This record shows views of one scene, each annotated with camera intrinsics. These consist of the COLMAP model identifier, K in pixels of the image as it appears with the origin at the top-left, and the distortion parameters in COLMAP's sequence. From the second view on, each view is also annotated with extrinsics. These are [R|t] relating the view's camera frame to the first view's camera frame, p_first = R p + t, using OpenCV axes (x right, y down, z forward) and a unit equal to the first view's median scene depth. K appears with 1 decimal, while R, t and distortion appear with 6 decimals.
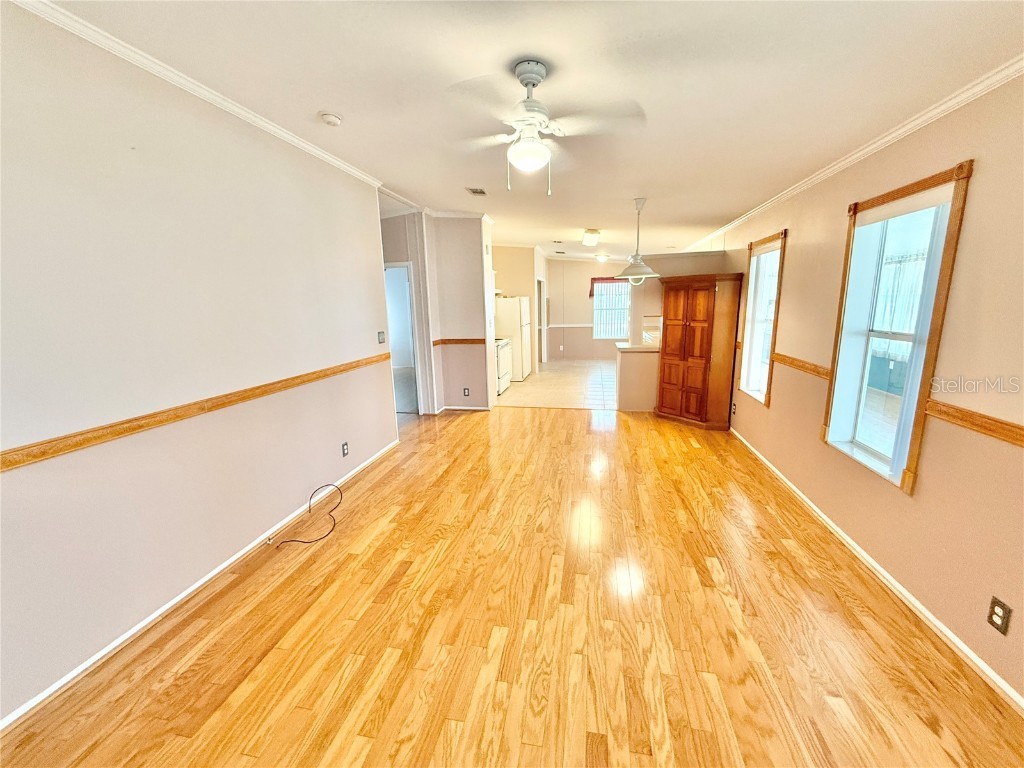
lens RADIAL K [[408.4, 0, 512.0], [0, 408.4, 384.0], [0, 0, 1]] dist [0.000225, 0.000018]
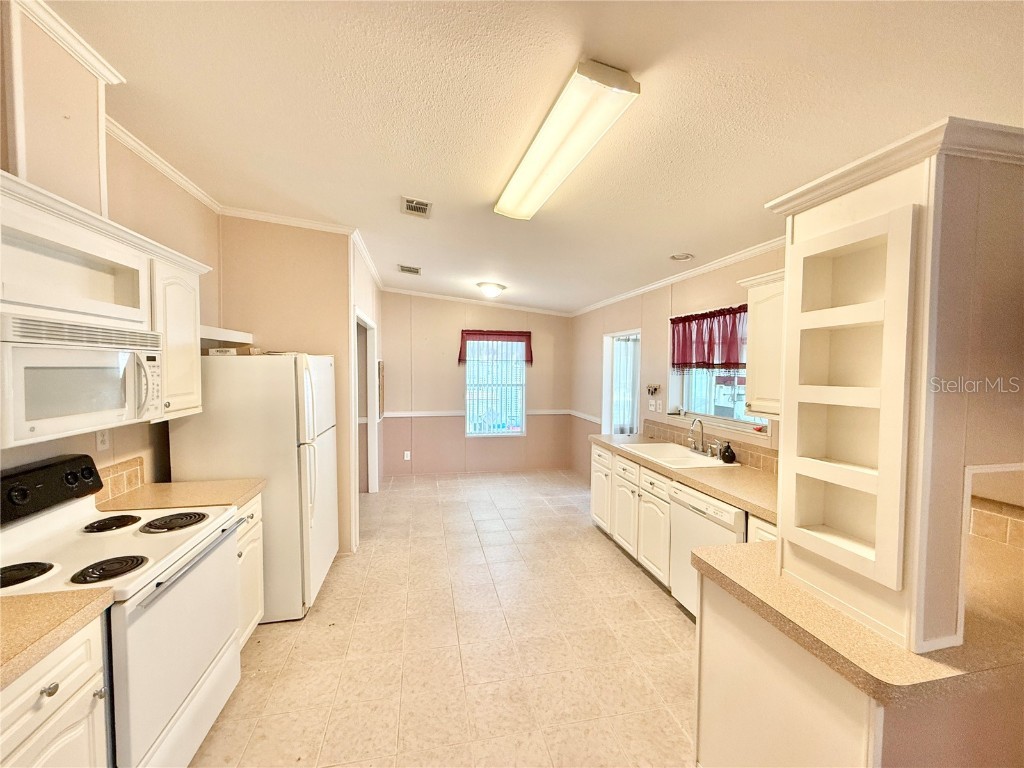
lens RADIAL K [[408.4, 0, 512.0], [0, 408.4, 384.0], [0, 0, 1]] dist [0.000225, 0.000018]
pose [[0.918267, 0.014618, 0.395692, 0.036529], [0.049100, 0.987402, -0.150422, -0.098536], [-0.392906, 0.157556, 0.905981, 0.474374]]
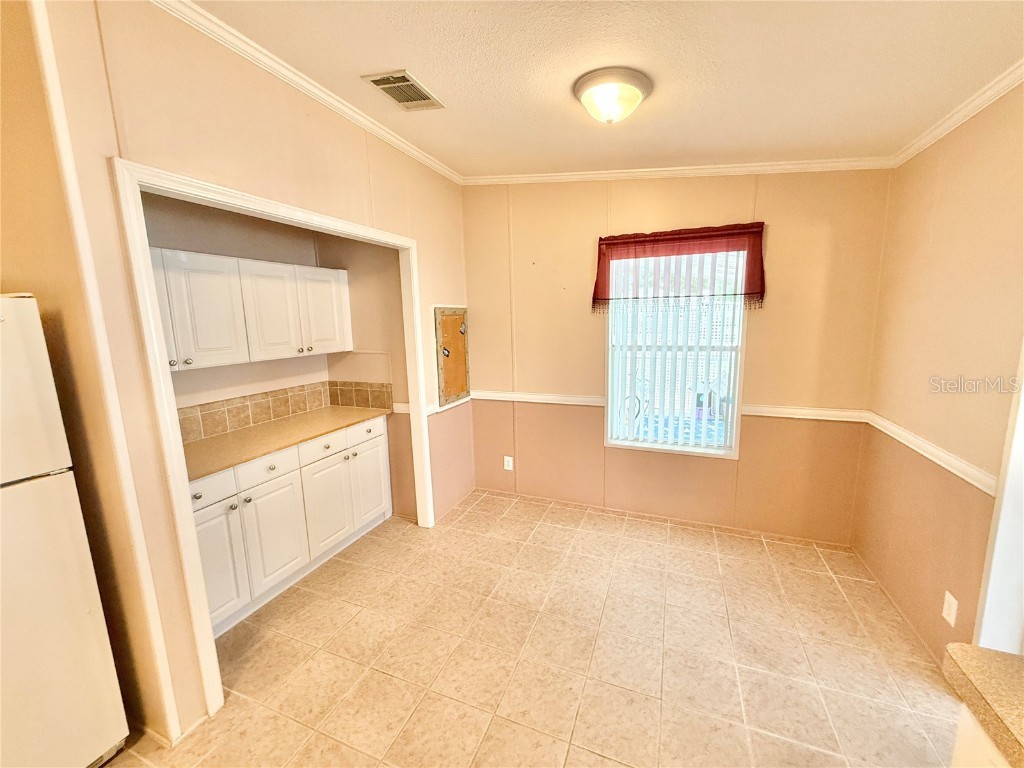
lens RADIAL K [[408.4, 0, 512.0], [0, 408.4, 384.0], [0, 0, 1]] dist [0.000225, 0.000018]
pose [[0.979968, 0.037723, -0.195551, 0.194260], [-0.049791, 0.997122, -0.057165, -0.139659], [0.192832, 0.065756, 0.979026, 0.715664]]
